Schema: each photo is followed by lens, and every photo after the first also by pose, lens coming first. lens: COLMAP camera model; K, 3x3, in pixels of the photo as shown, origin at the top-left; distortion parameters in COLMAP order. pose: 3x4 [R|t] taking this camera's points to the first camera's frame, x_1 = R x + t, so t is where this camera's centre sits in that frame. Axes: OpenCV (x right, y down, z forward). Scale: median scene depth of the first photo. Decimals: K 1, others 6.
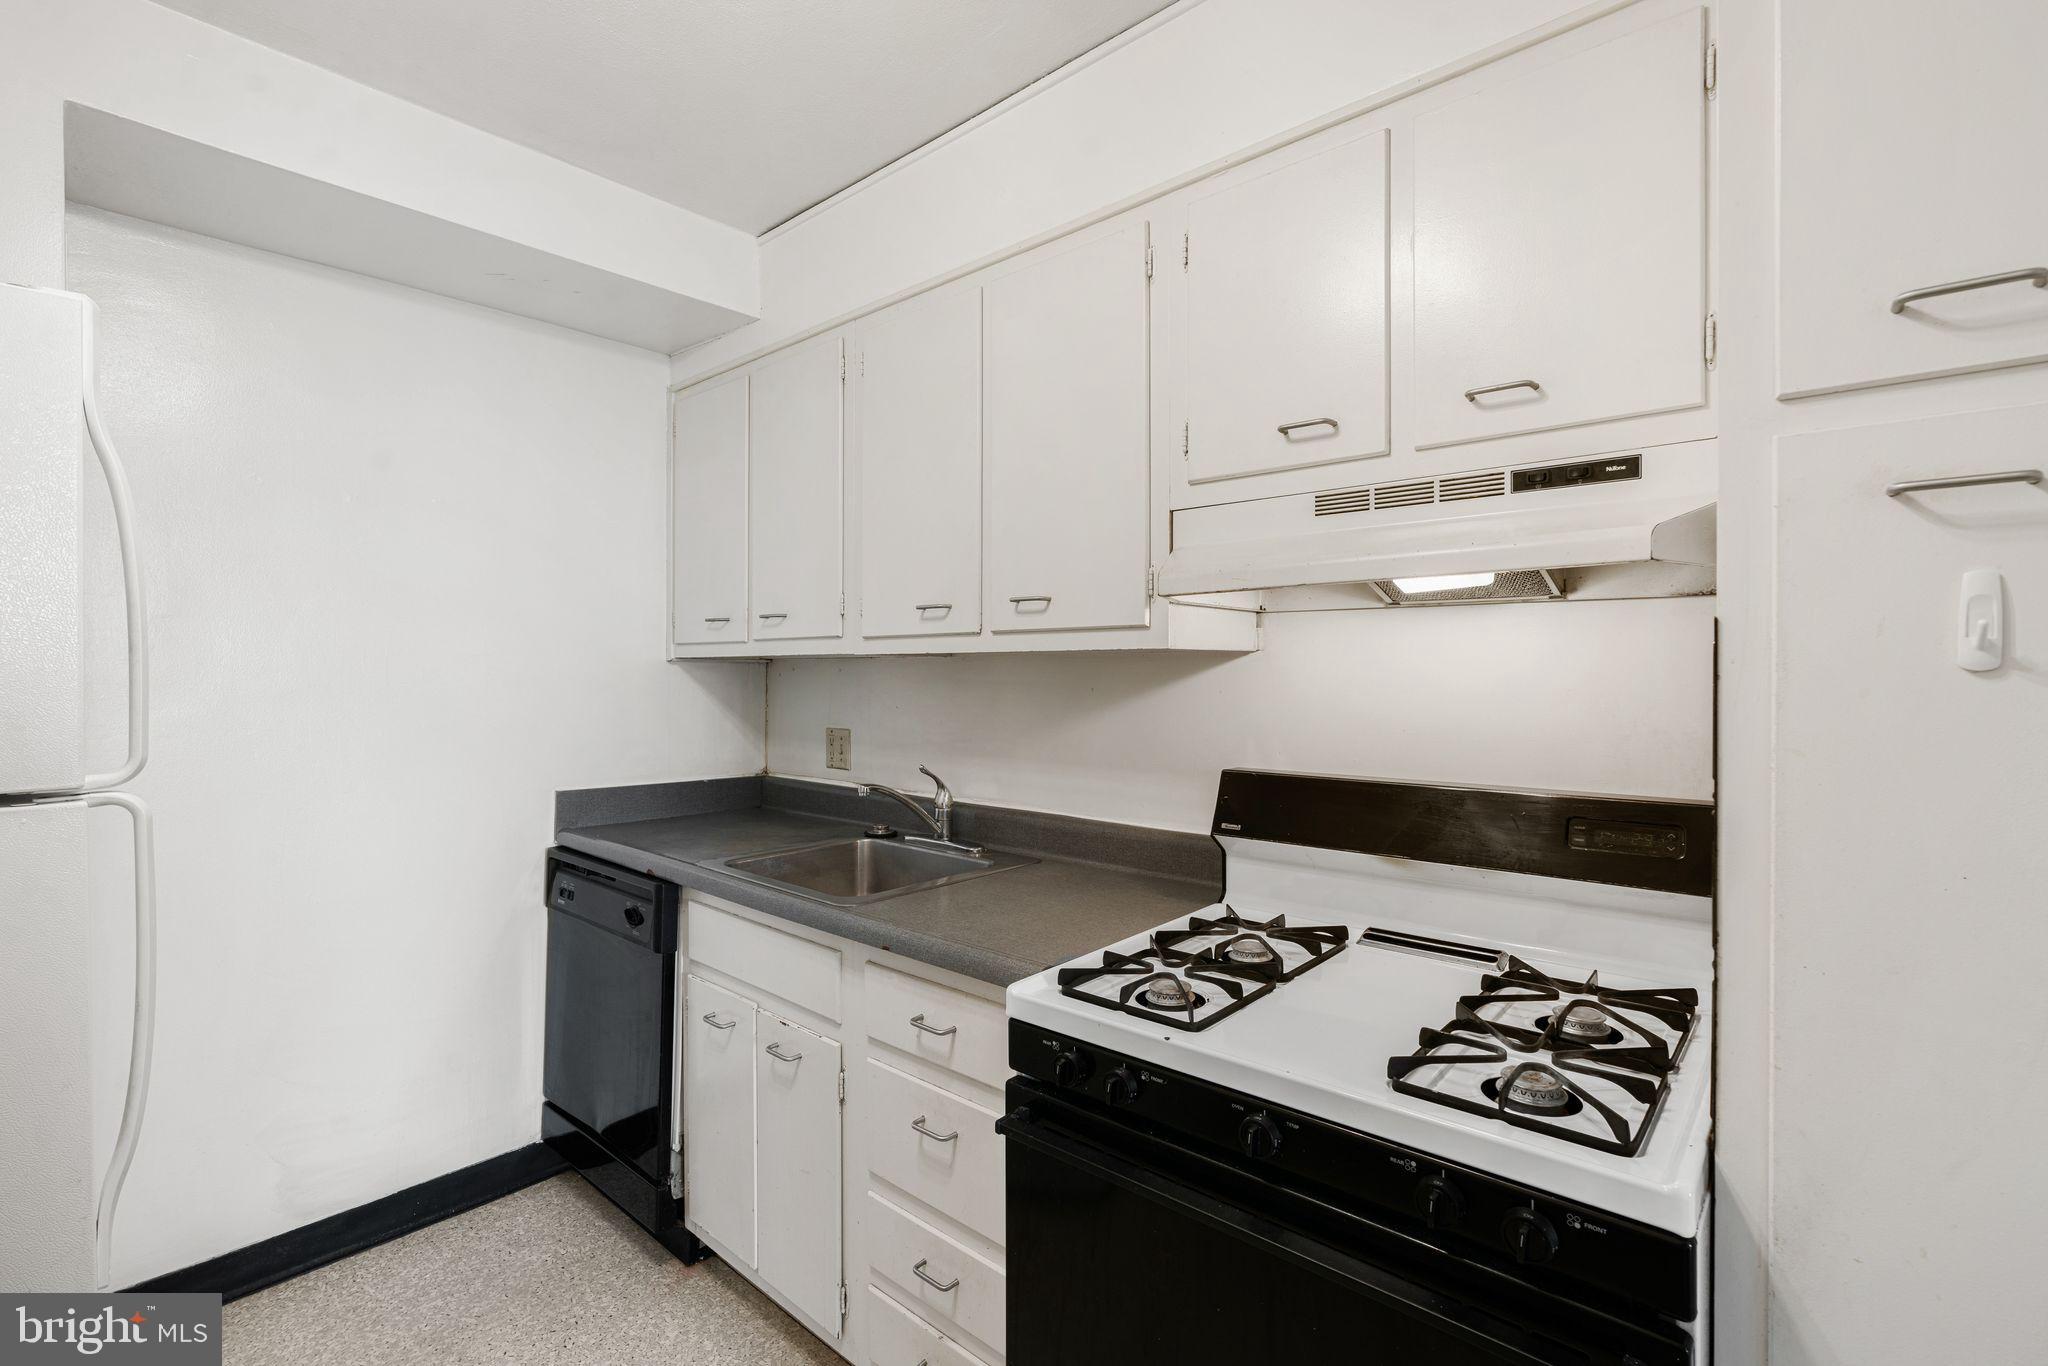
lens RADIAL K [[947.1, 0, 1026.3], [0, 947.1, 672.8], [0, 0, 1]] dist [-0.002209, 0.000803]
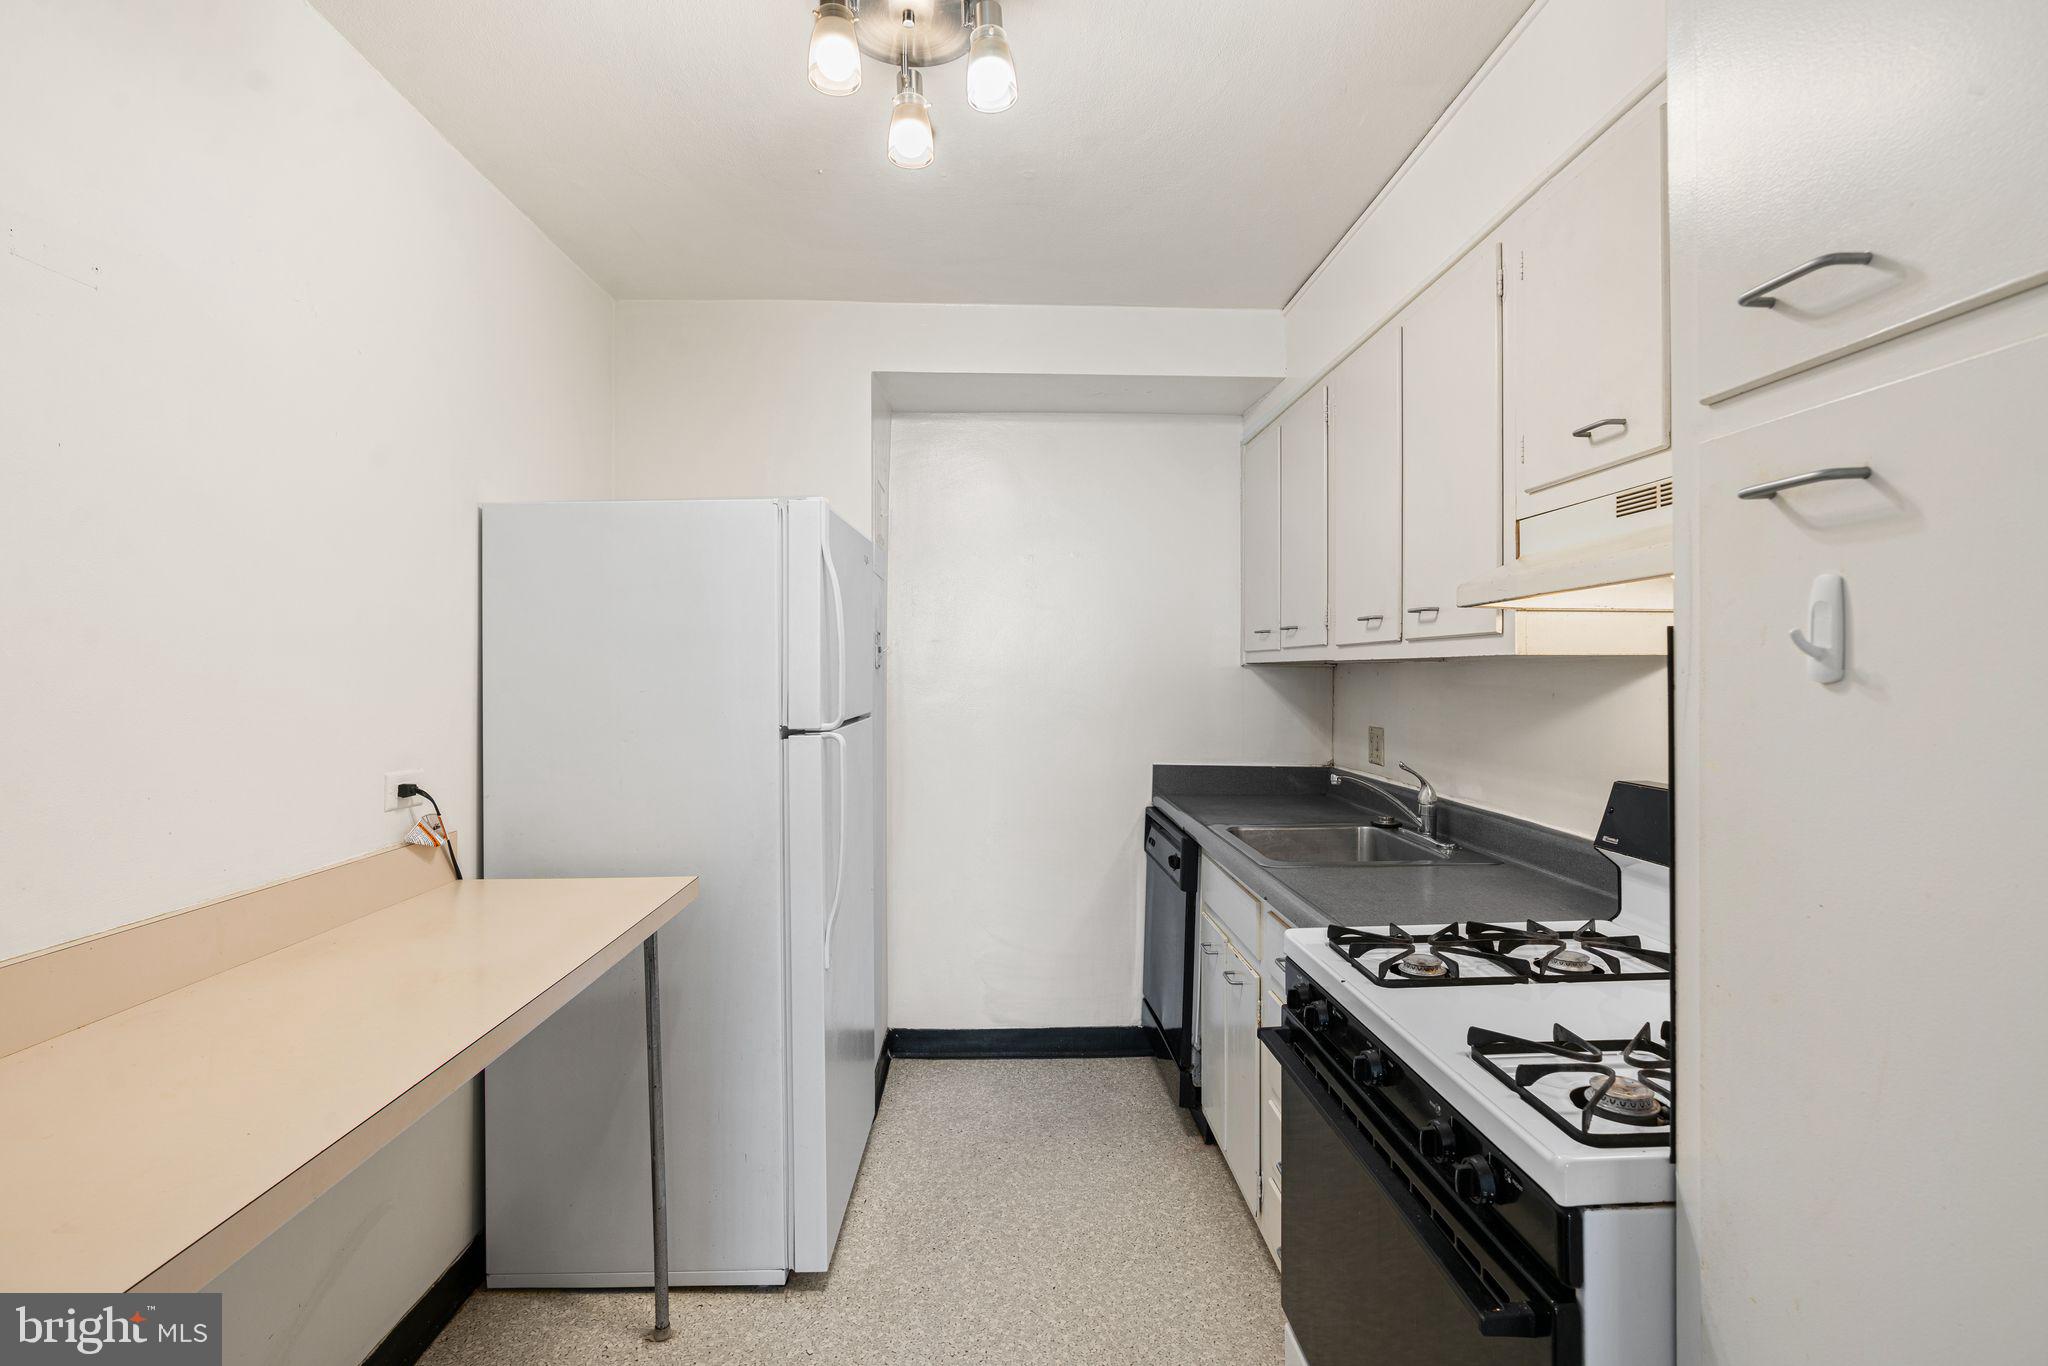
lens RADIAL K [[947.1, 0, 1024.9], [0, 947.1, 664.4], [0, 0, 1]] dist [-0.002209, 0.000803]
pose [[0.704376, -0.002742, -0.709821, 0.366104], [-0.004906, 0.999950, -0.008731, -0.002660], [0.709810, 0.009633, 0.704328, -0.070205]]
